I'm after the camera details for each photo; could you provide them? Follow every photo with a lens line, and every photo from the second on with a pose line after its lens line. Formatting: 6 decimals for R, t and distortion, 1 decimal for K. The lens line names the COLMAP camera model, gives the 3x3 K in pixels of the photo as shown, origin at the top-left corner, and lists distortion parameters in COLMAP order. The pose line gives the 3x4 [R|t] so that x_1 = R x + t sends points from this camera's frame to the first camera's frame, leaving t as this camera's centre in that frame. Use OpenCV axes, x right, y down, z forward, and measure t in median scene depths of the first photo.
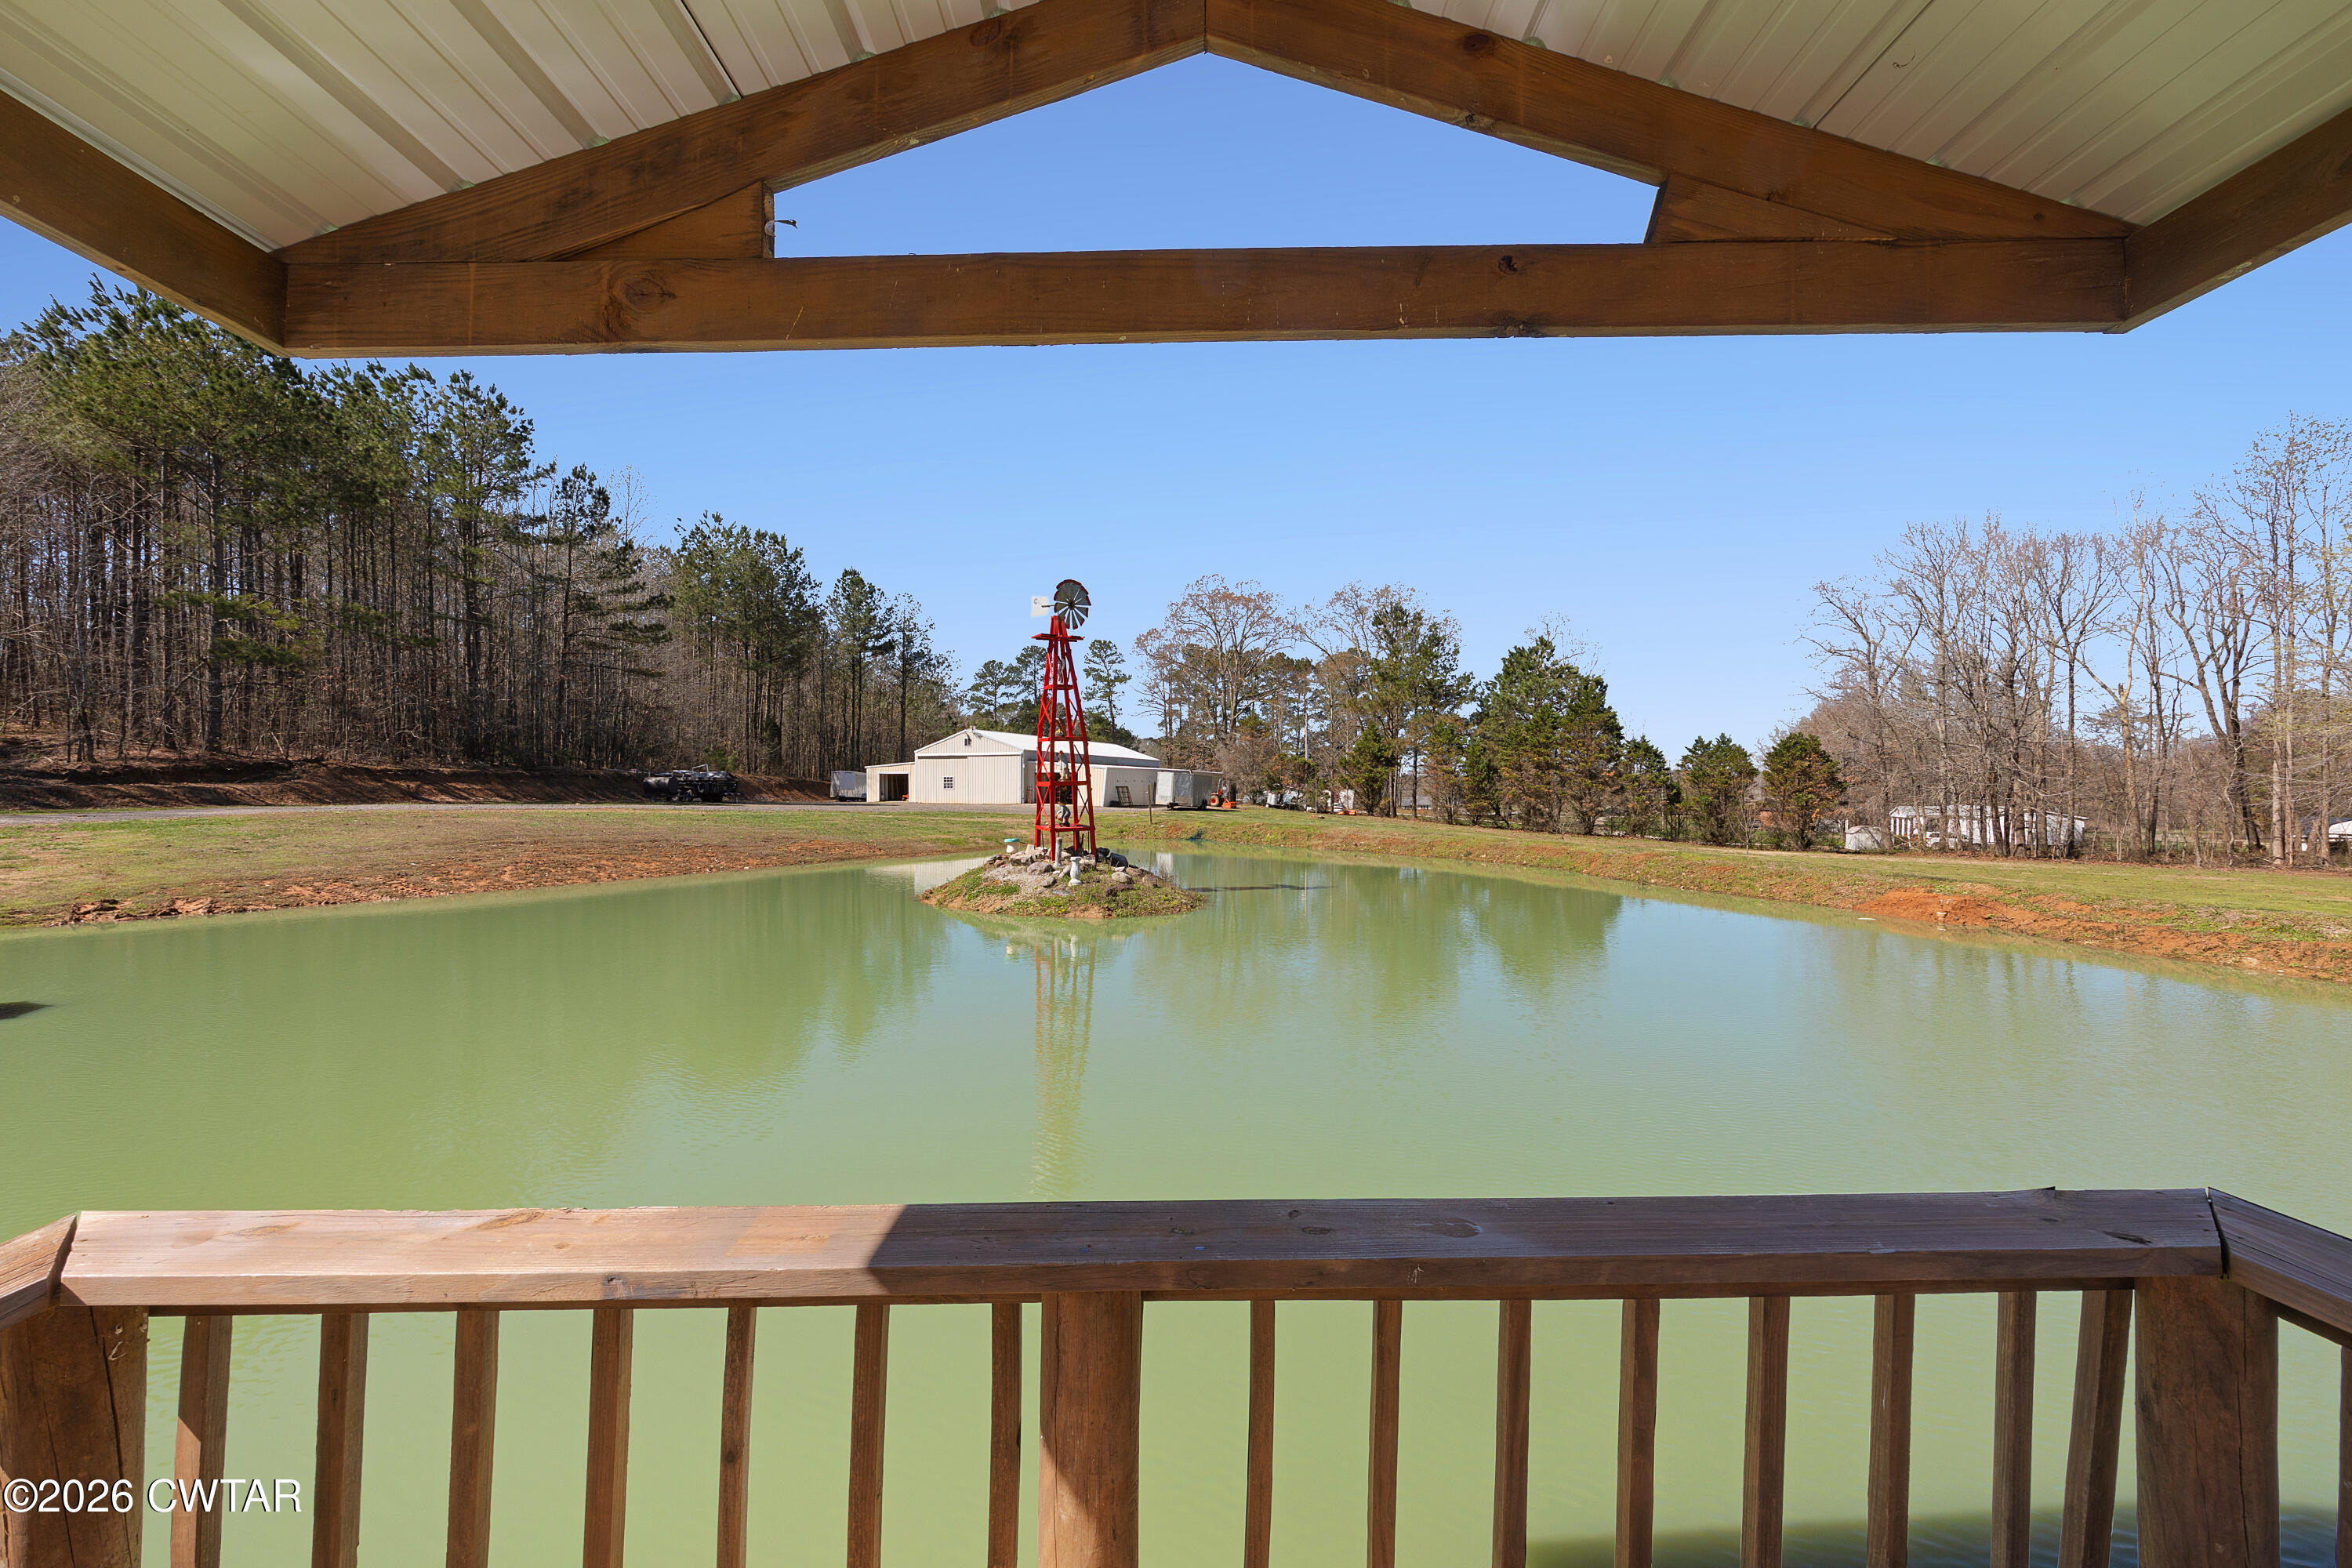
lens RADIAL K [[968.7, 0, 1194.7], [0, 968.7, 809.3], [0, 0, 1]] dist [-0.001076, 0.000025]
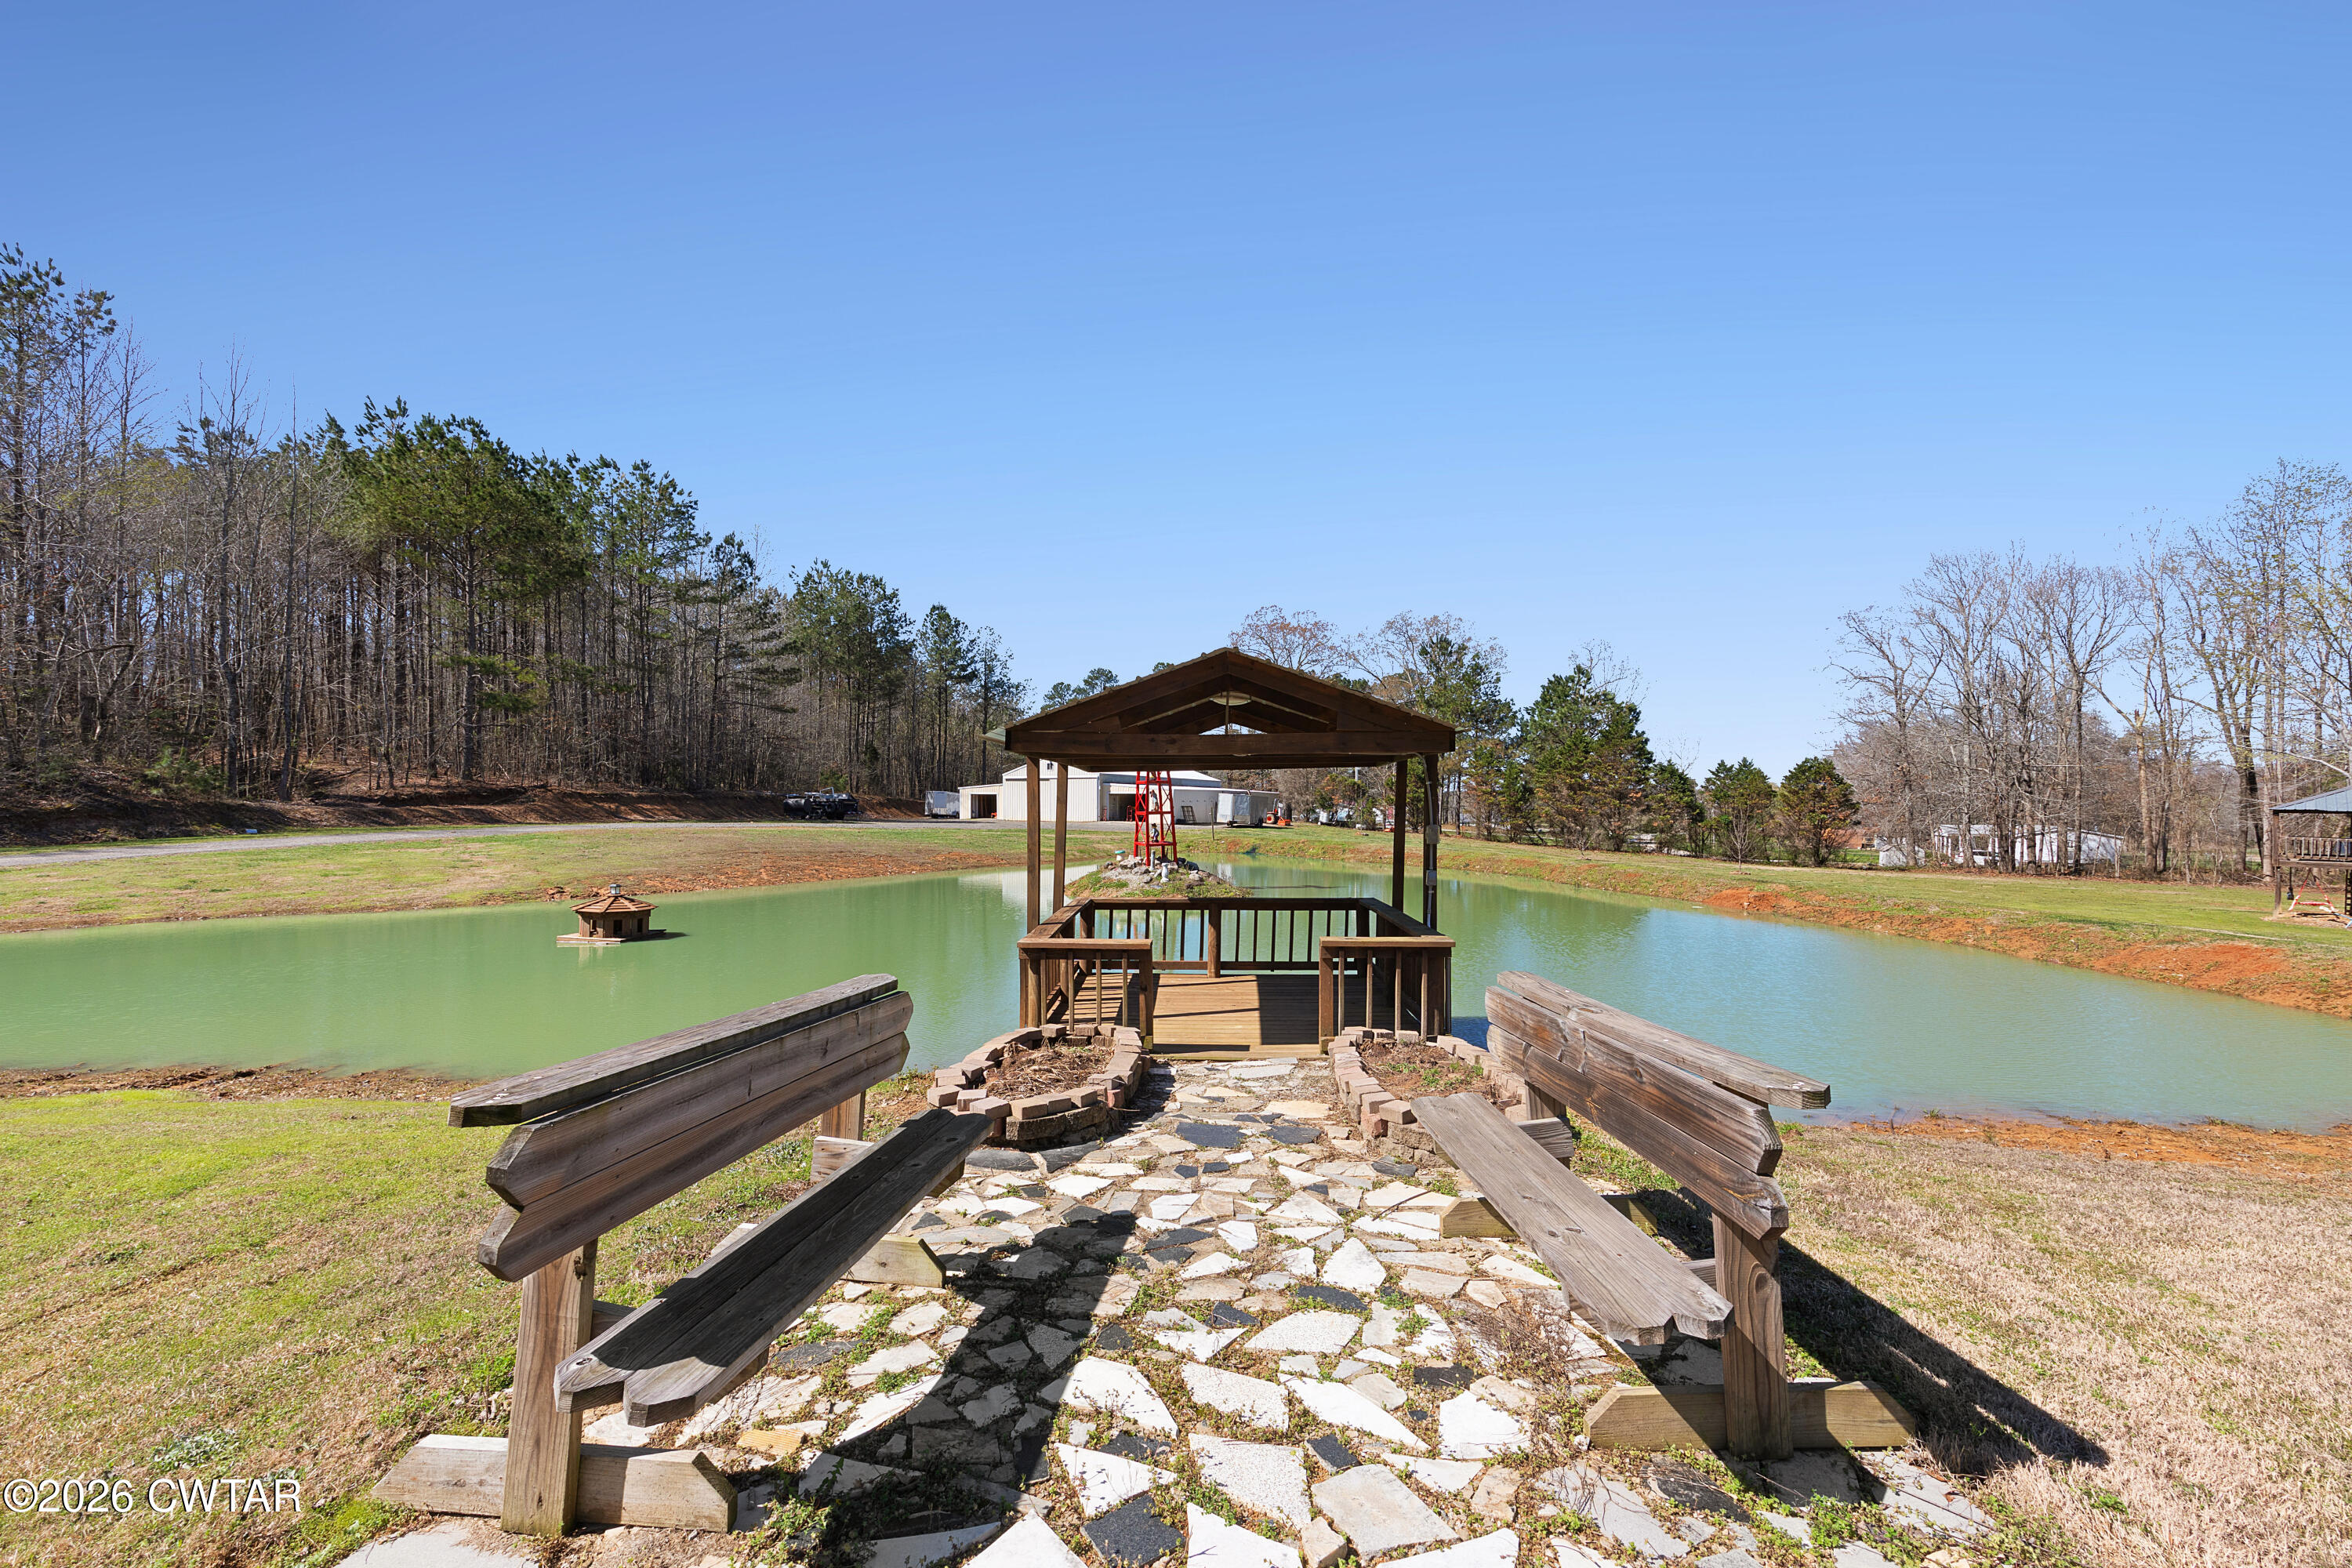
lens RADIAL K [[968.7, 0, 1194.7], [0, 968.7, 809.3], [0, 0, 1]] dist [-0.001076, 0.000025]
pose [[0.998042, 0.001773, -0.062529, 0.003513], [-0.002756, 0.999874, -0.015637, -0.002387], [0.062494, 0.015779, 0.997921, -0.112646]]
